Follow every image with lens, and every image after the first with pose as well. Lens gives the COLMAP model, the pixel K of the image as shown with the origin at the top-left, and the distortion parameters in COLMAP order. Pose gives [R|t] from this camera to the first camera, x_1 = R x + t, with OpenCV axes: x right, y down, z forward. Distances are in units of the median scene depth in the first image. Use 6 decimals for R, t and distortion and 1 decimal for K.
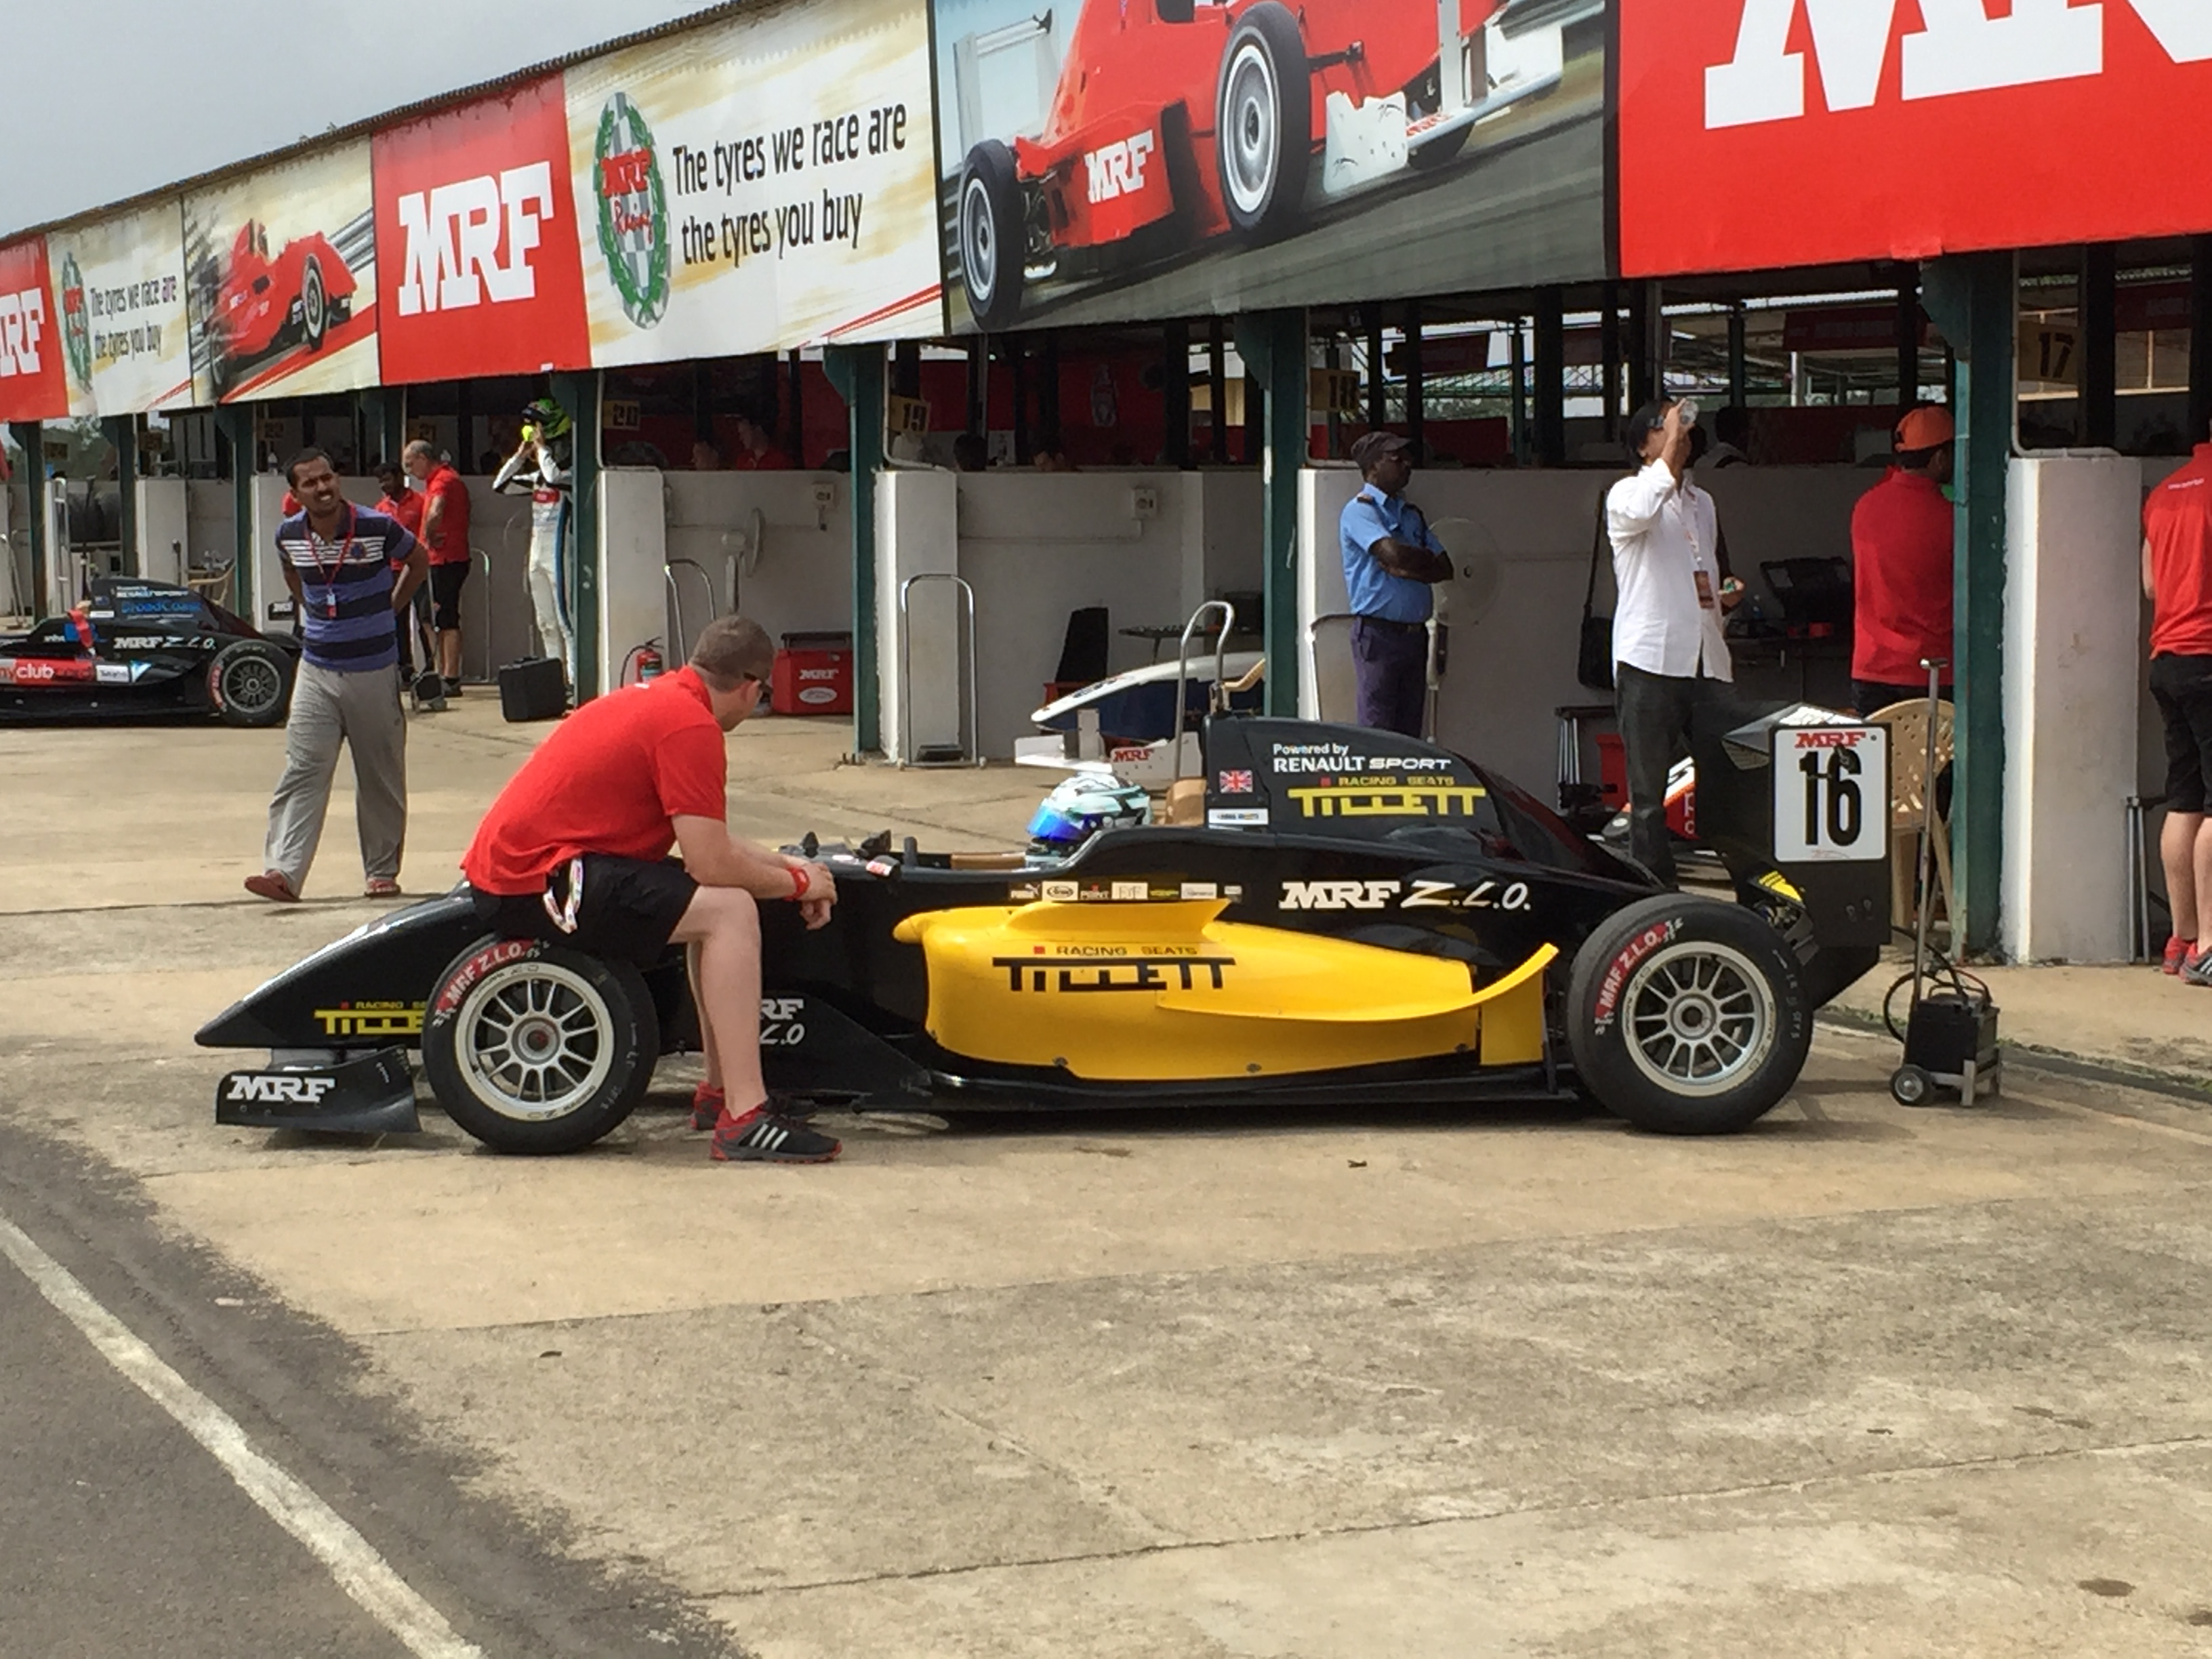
lens RADIAL K [[5089.4, 0, 1106.0], [0, 5089.4, 829.5], [0, 0, 1]] dist [0.052553, 0.829303]
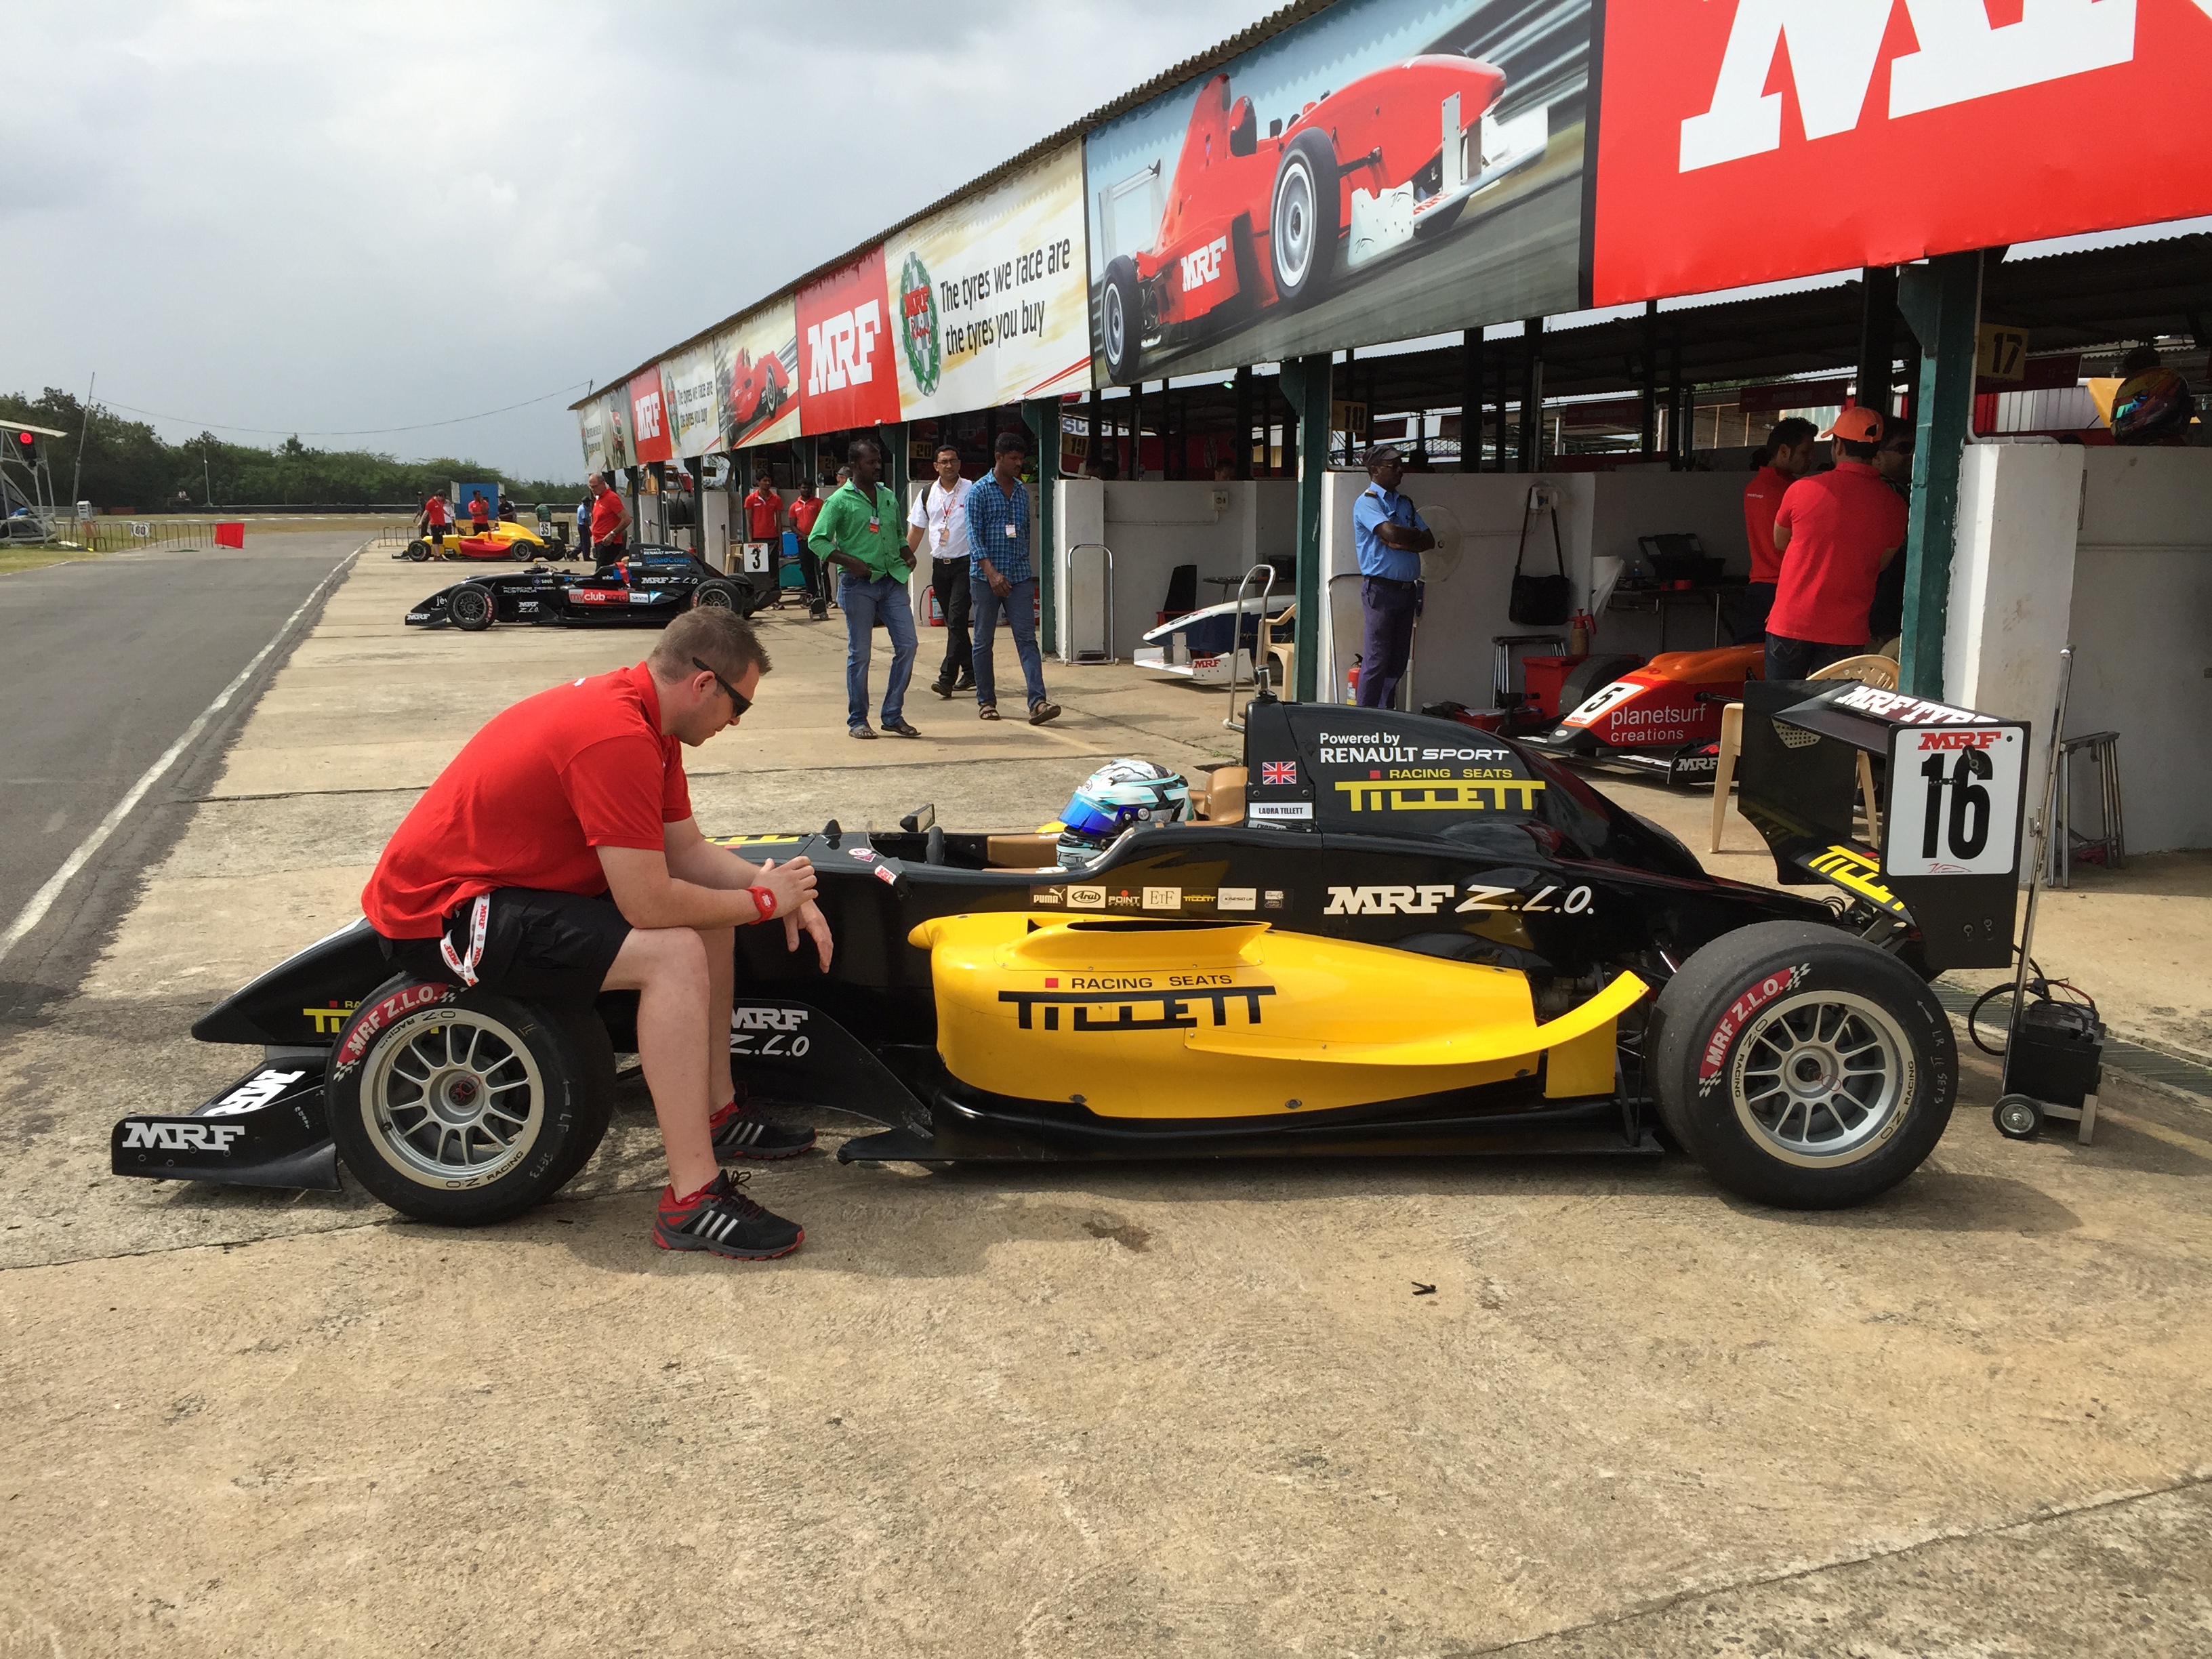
lens RADIAL K [[1859.3, 0, 1071.3], [0, 1859.3, 834.1], [0, 0, 1]] dist [0.056912, -0.003892]
pose [[0.996765, 0.016354, -0.078685, 0.012551], [-0.007946, 0.994334, 0.106005, -0.029862], [0.079973, -0.105037, 0.991247, 0.567523]]
